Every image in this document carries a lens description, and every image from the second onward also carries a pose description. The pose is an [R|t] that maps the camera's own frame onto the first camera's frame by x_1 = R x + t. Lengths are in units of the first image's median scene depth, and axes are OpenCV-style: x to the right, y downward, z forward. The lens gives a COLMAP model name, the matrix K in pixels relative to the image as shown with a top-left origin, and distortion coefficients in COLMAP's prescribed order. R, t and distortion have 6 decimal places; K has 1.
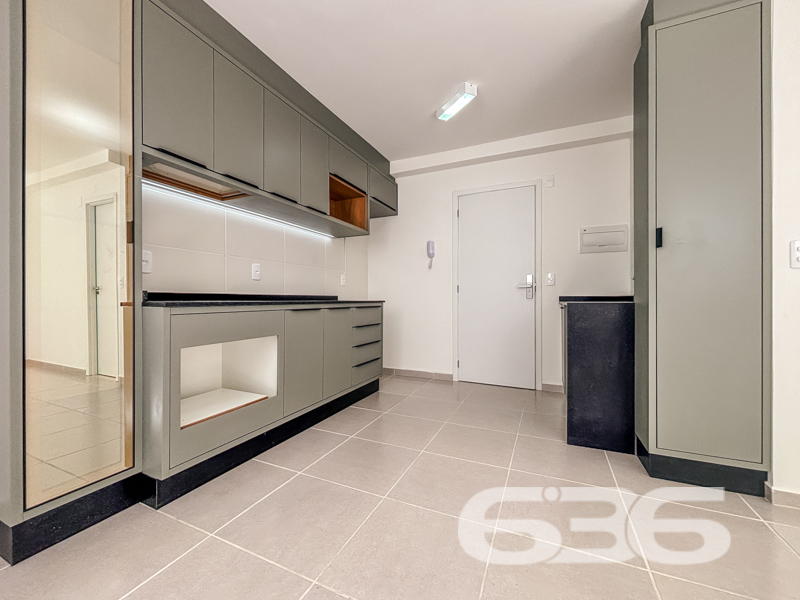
lens RADIAL K [[323.7, 0, 397.9], [0, 323.7, 299.7], [0, 0, 1]] dist [-0.001627, -0.000088]
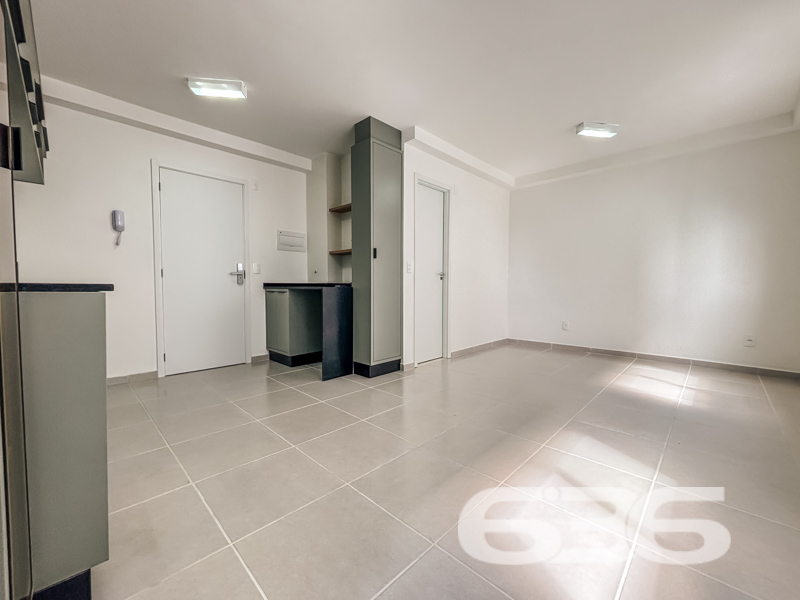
lens RADIAL K [[323.7, 0, 397.9], [0, 323.7, 299.7], [0, 0, 1]] dist [-0.001627, -0.000088]
pose [[0.338537, -0.039402, 0.940128, -0.505038], [-0.000732, 0.999112, 0.042138, 0.002010], [-0.940953, -0.014953, 0.338207, 0.112098]]
